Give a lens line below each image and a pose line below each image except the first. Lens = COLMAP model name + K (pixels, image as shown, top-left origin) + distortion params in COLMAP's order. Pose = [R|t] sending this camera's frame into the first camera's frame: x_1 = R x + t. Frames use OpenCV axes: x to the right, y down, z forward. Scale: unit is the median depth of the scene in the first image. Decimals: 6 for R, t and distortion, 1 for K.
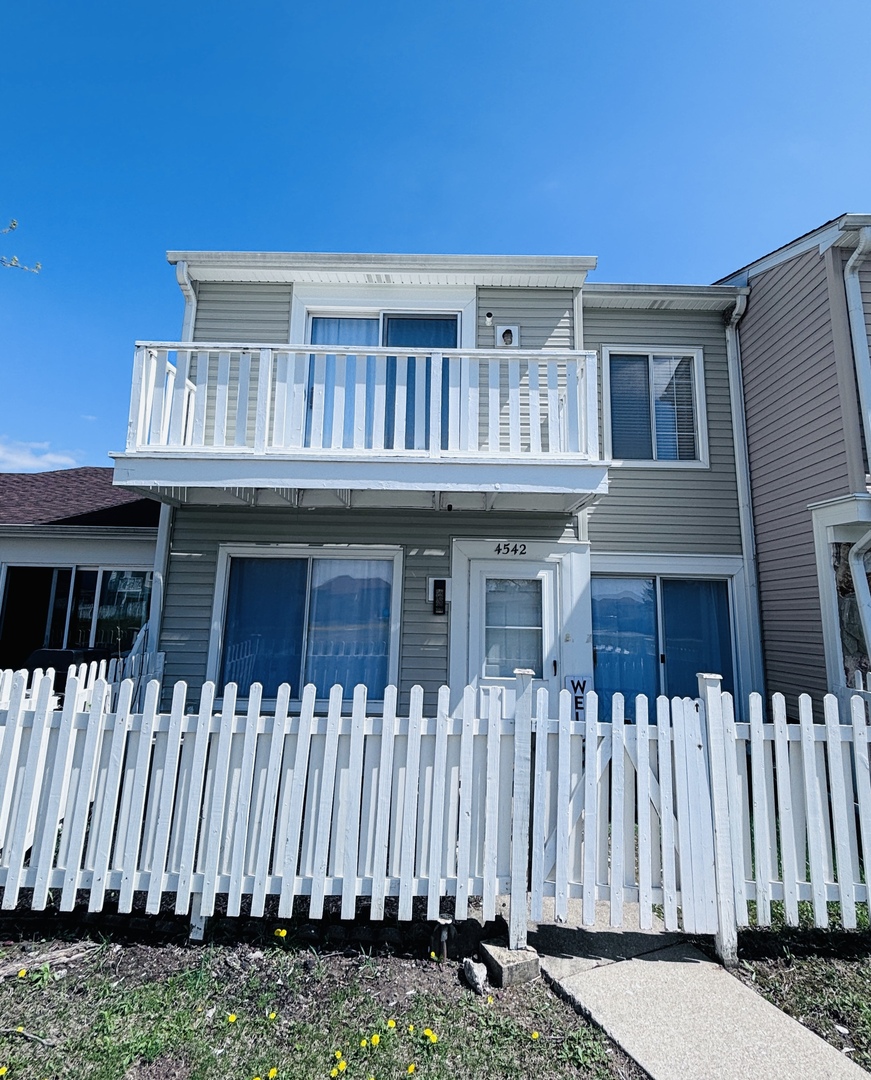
lens RADIAL K [[564.4, 0, 449.2], [0, 564.4, 504.5], [0, 0, 1]] dist [0.021214, -0.001287]
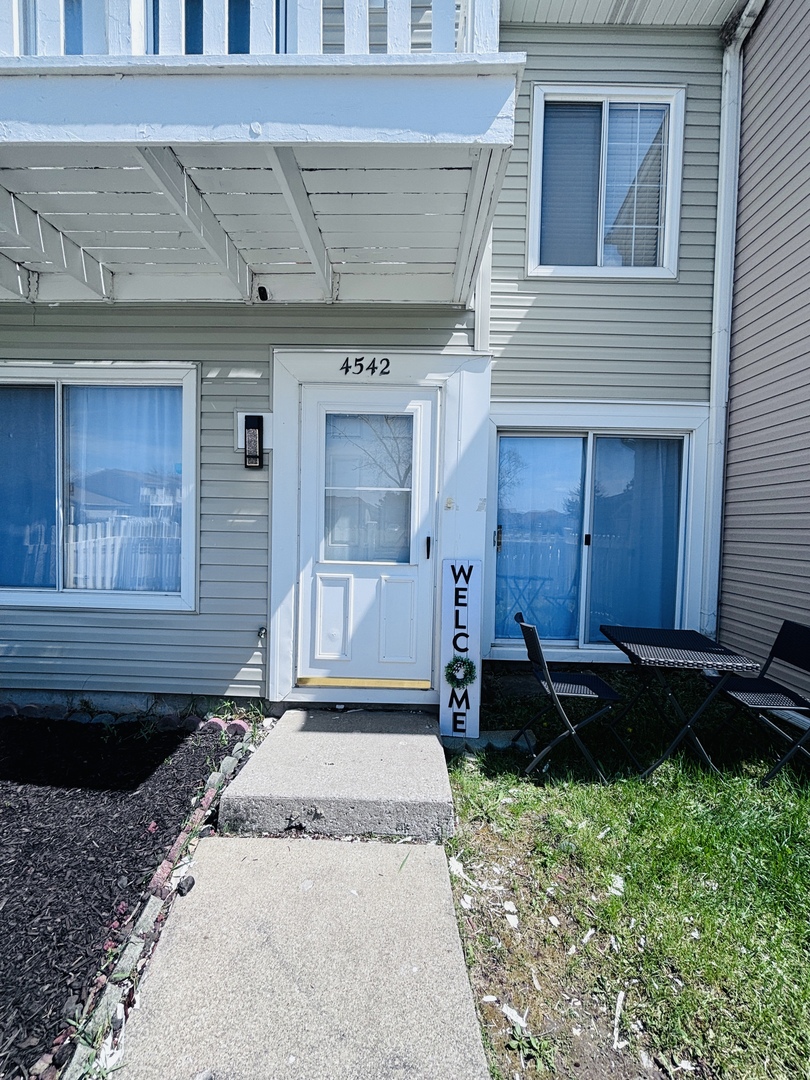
lens RADIAL K [[437.7, 0, 405.5], [0, 437.7, 540.6], [0, 0, 1]] dist [-0.003974, -0.001412]
pose [[0.999828, 0.001391, -0.018520, 0.163010], [0.002829, 0.974153, 0.225873, 0.158500], [0.018355, -0.225886, 0.973981, 0.480831]]
